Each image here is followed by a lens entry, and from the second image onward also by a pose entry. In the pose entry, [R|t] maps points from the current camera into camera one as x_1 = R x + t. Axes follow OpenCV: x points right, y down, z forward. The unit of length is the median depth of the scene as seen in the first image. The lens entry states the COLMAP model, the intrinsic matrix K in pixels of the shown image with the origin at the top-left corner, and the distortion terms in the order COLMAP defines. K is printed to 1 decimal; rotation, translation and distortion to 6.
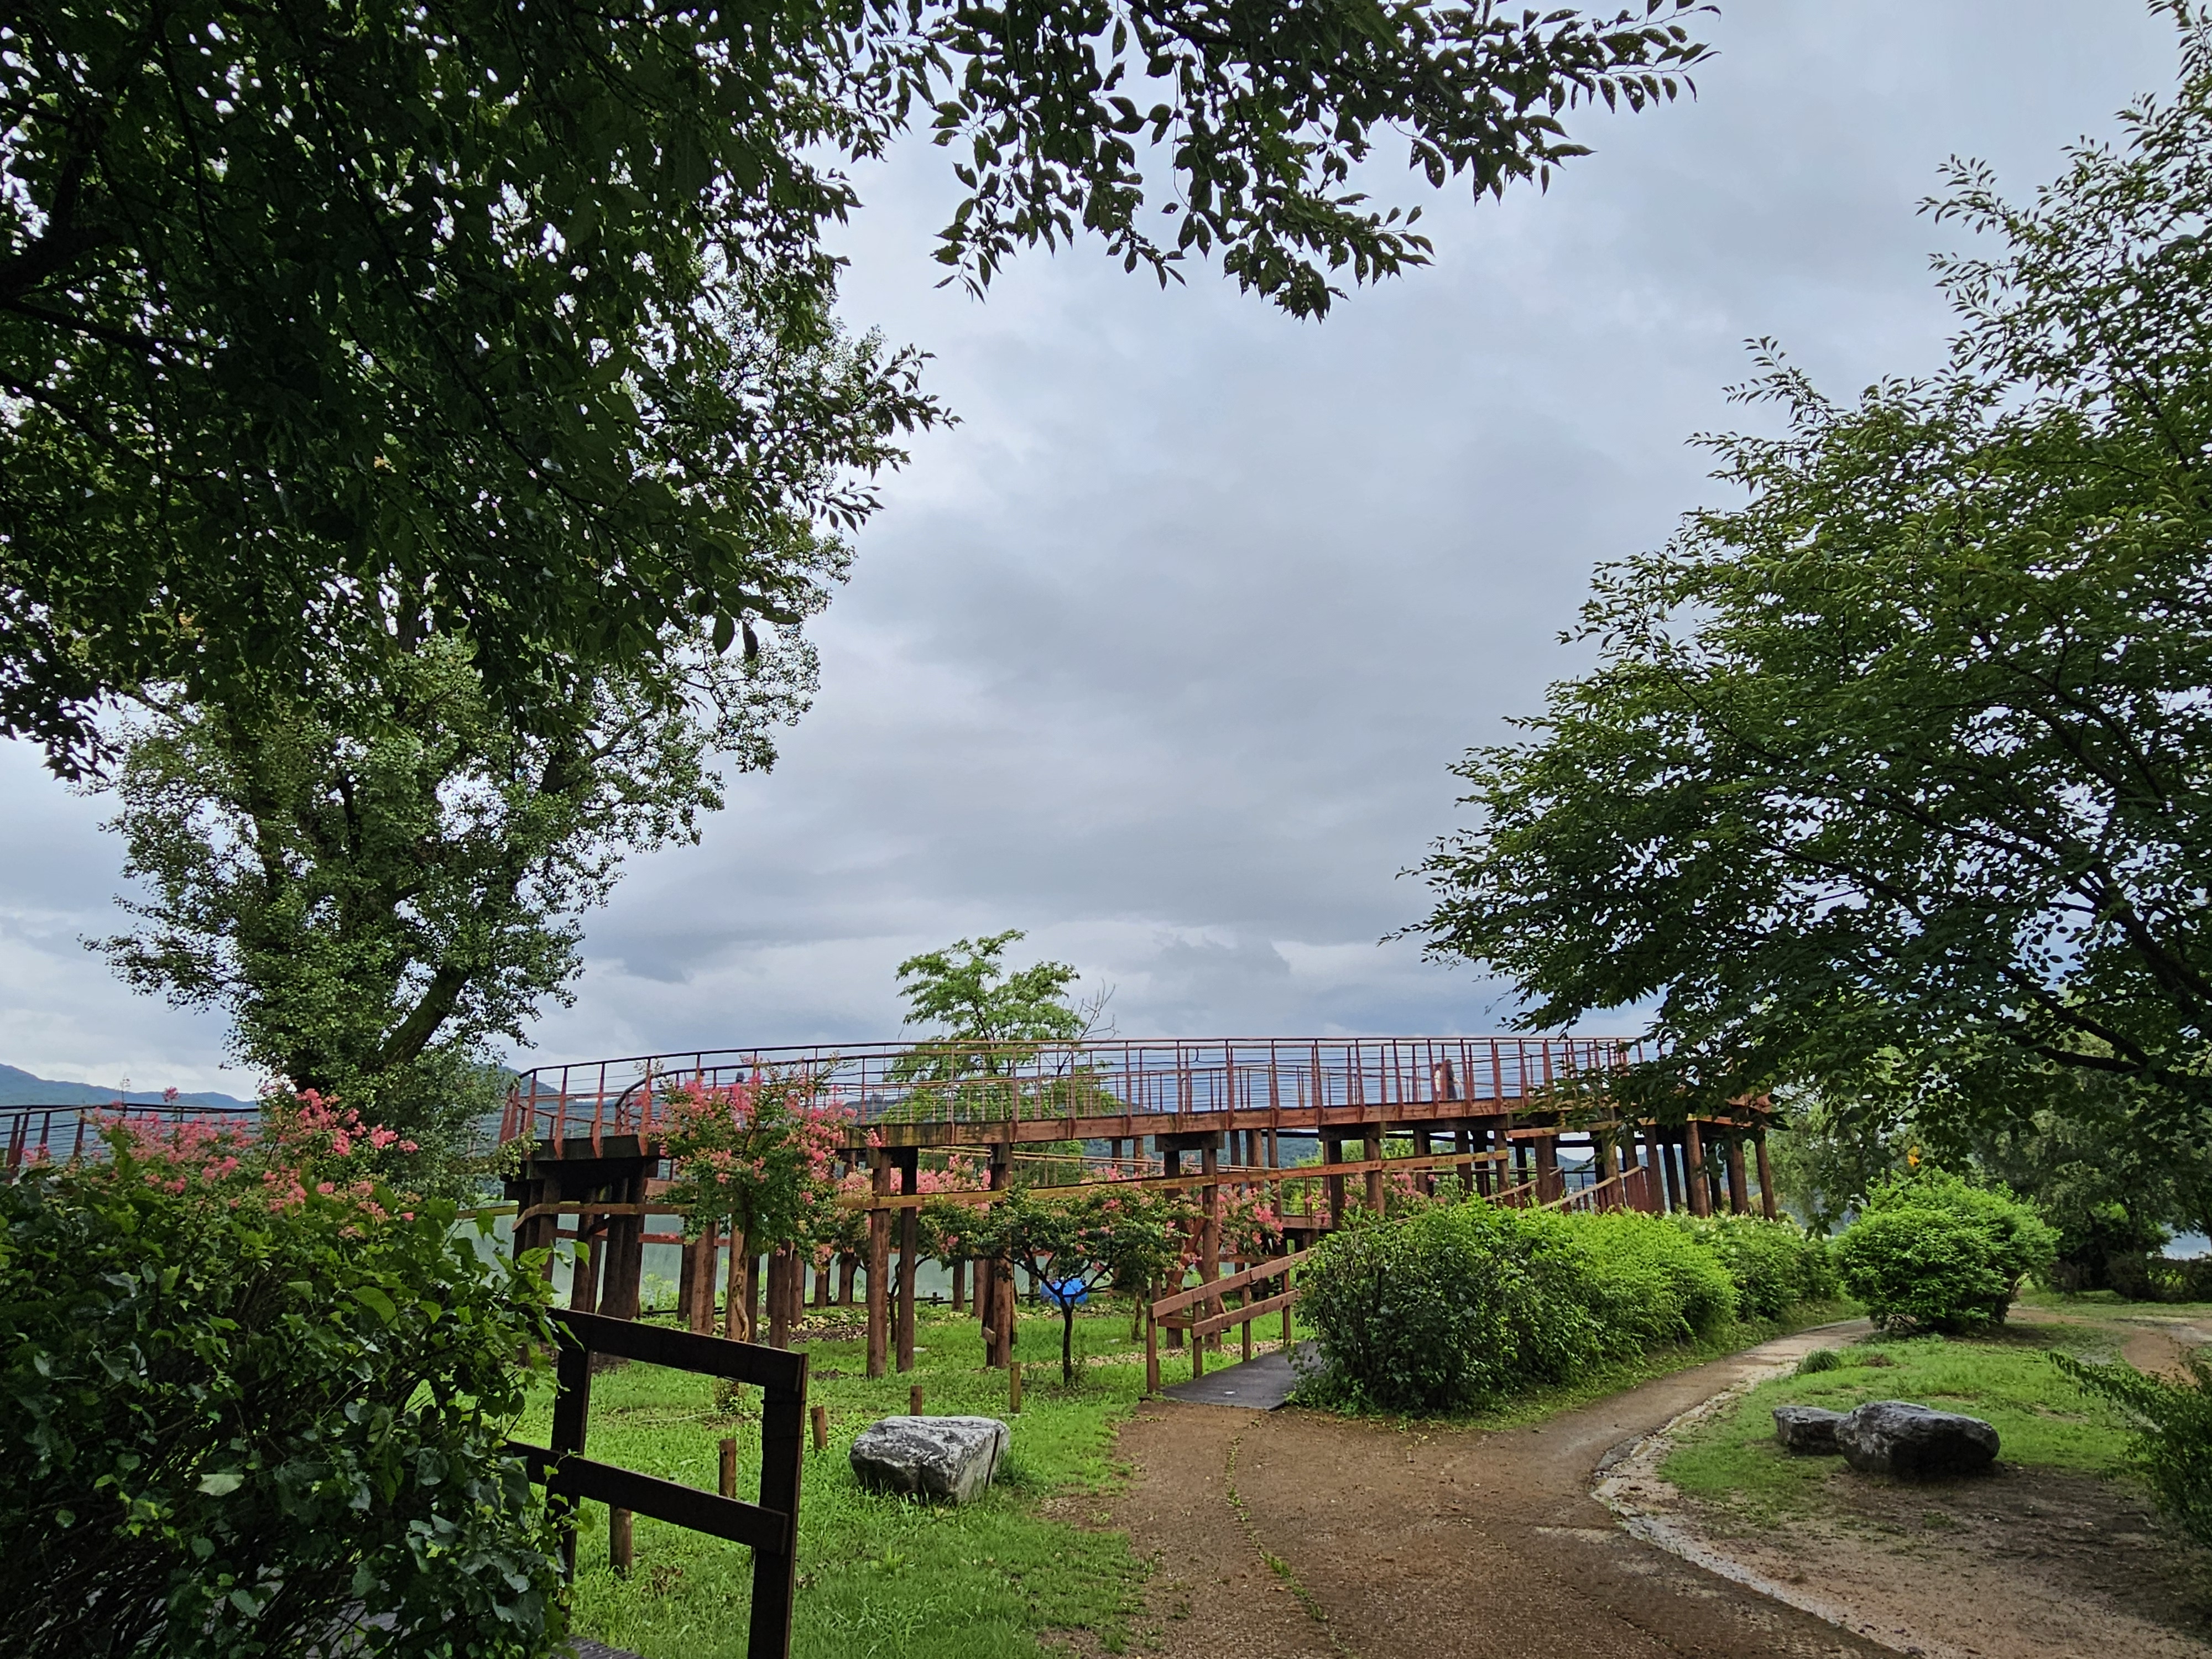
lens RADIAL K [[1370.7, 0, 1111.0], [0, 1370.7, 812.0], [0, 0, 1]] dist [-0.001683, -0.000666]
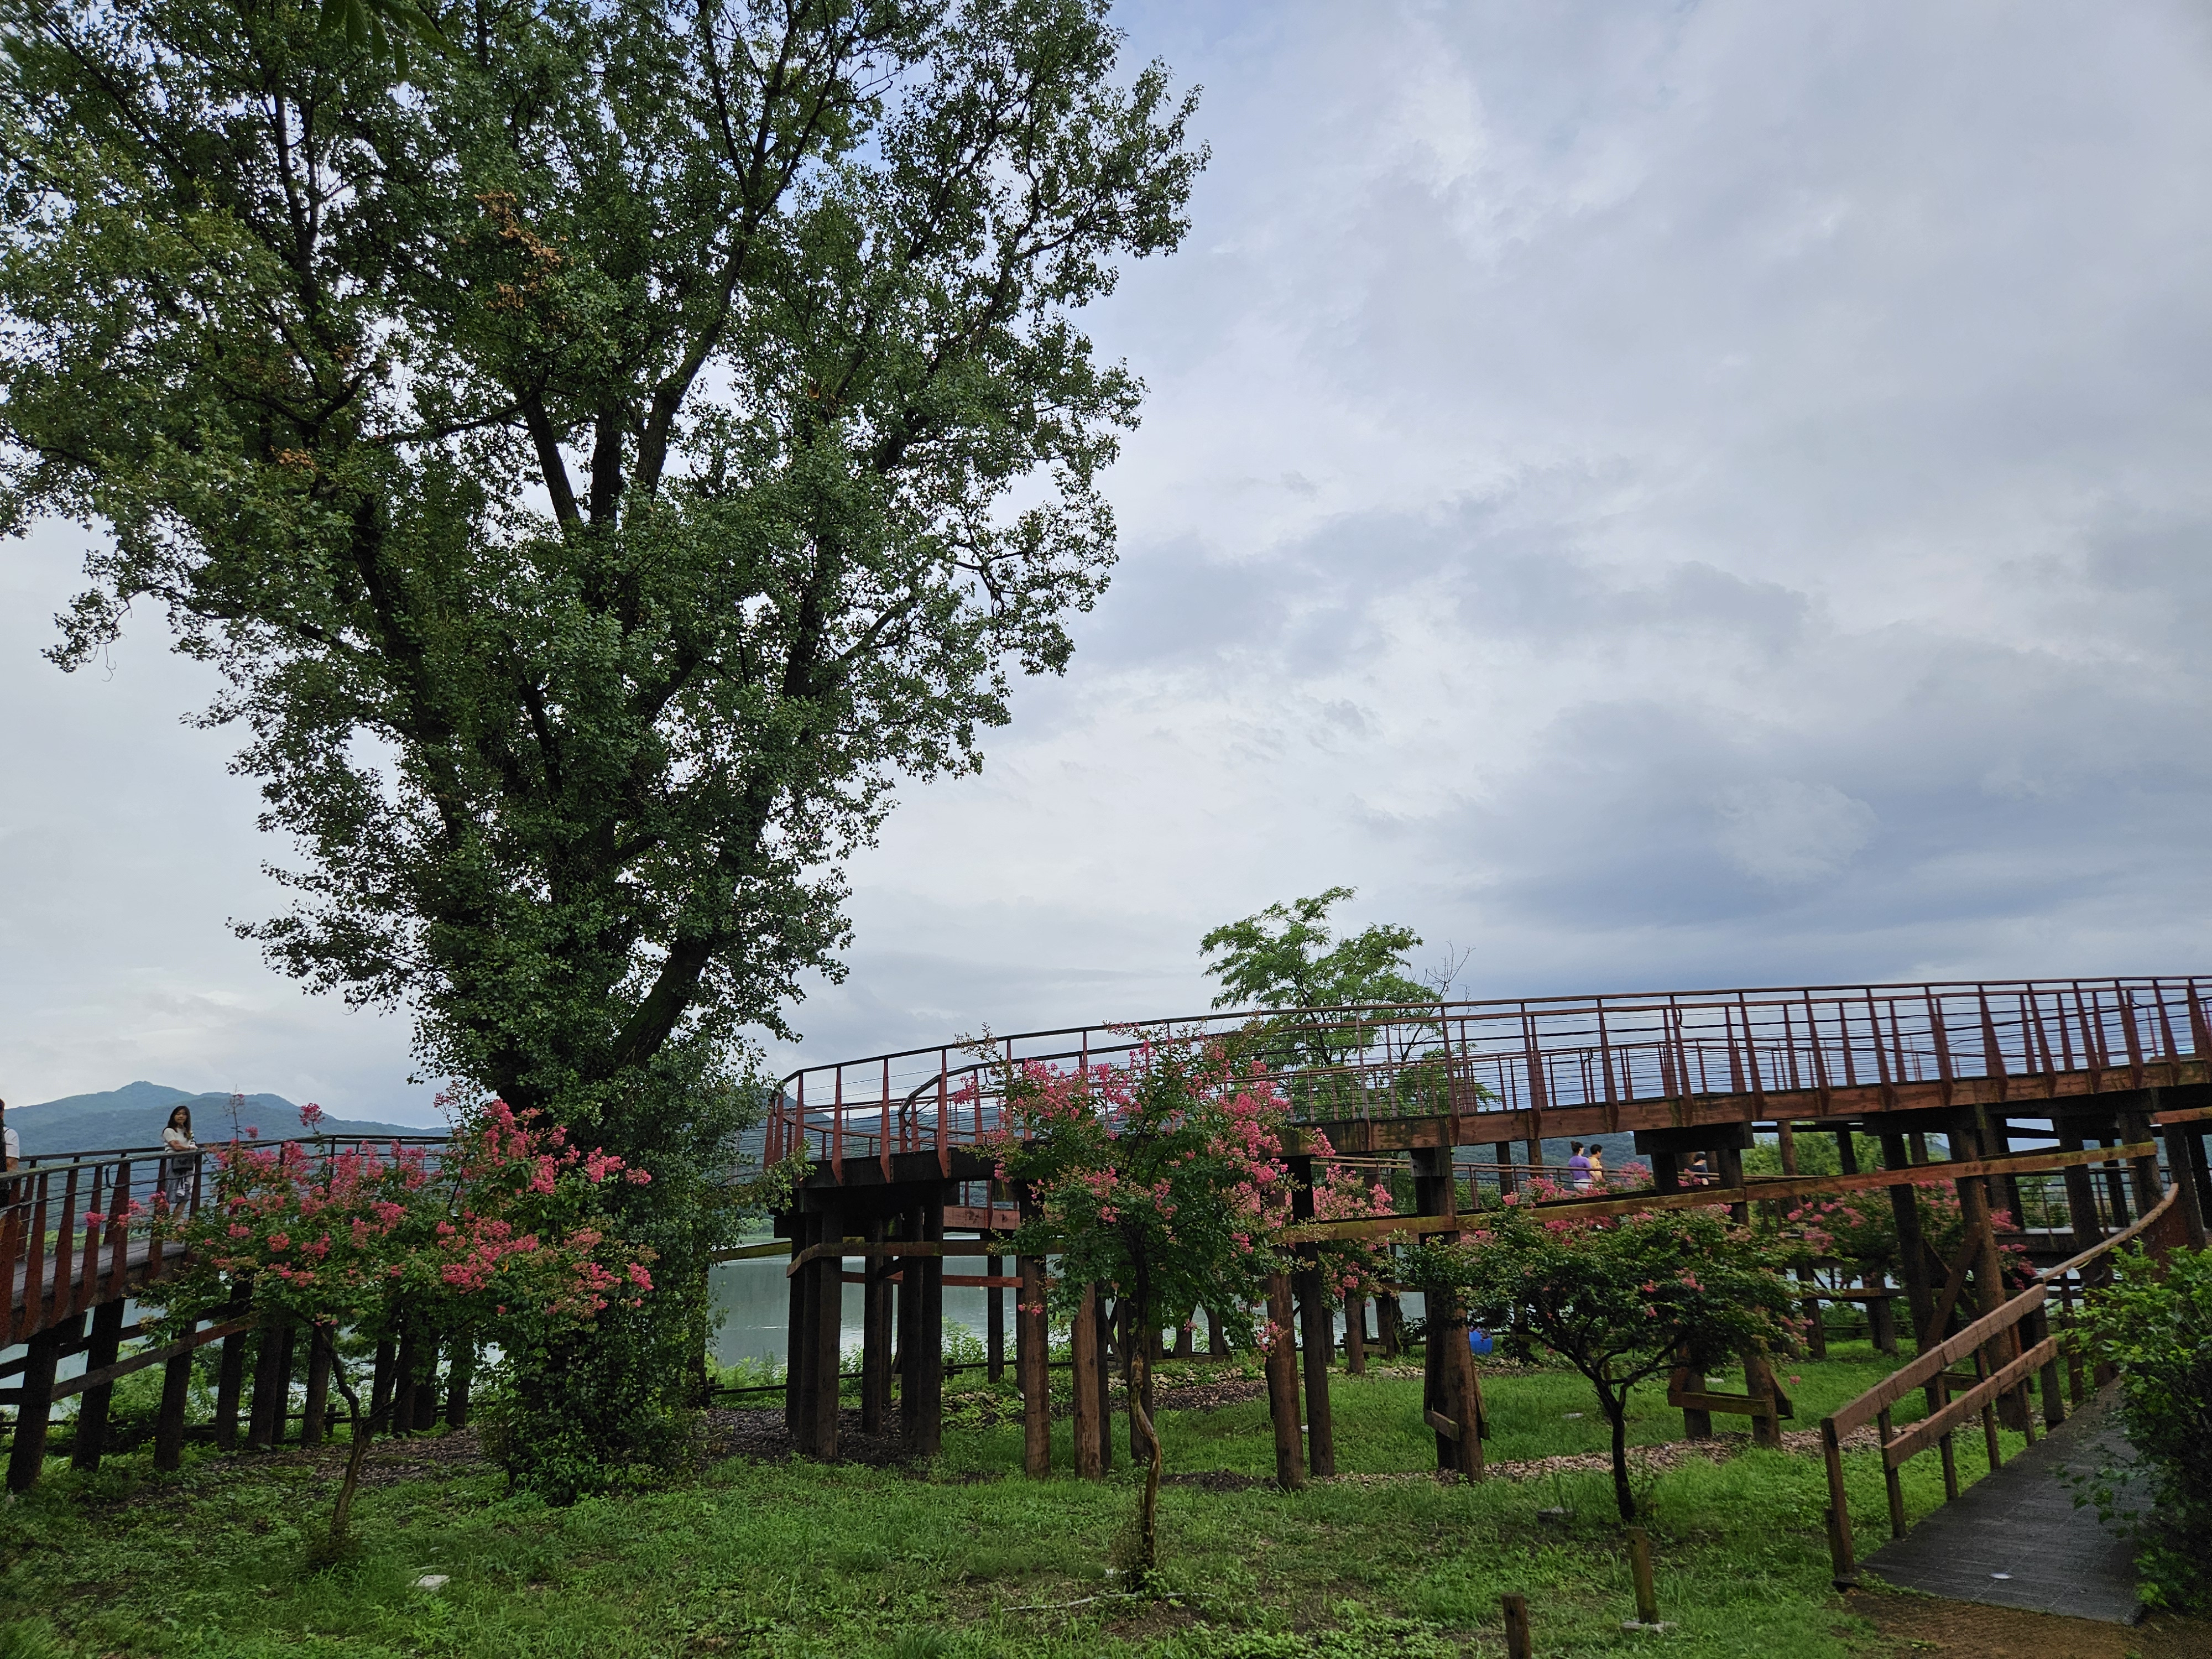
lens RADIAL K [[1449.1, 0, 1106.0], [0, 1449.1, 829.5], [0, 0, 1]] dist [0.041796, -0.002104]
pose [[0.982856, -0.067757, -0.171473, -0.104494], [0.071212, 0.997362, 0.014071, 0.054691], [0.170067, -0.026040, 0.985088, 0.231861]]
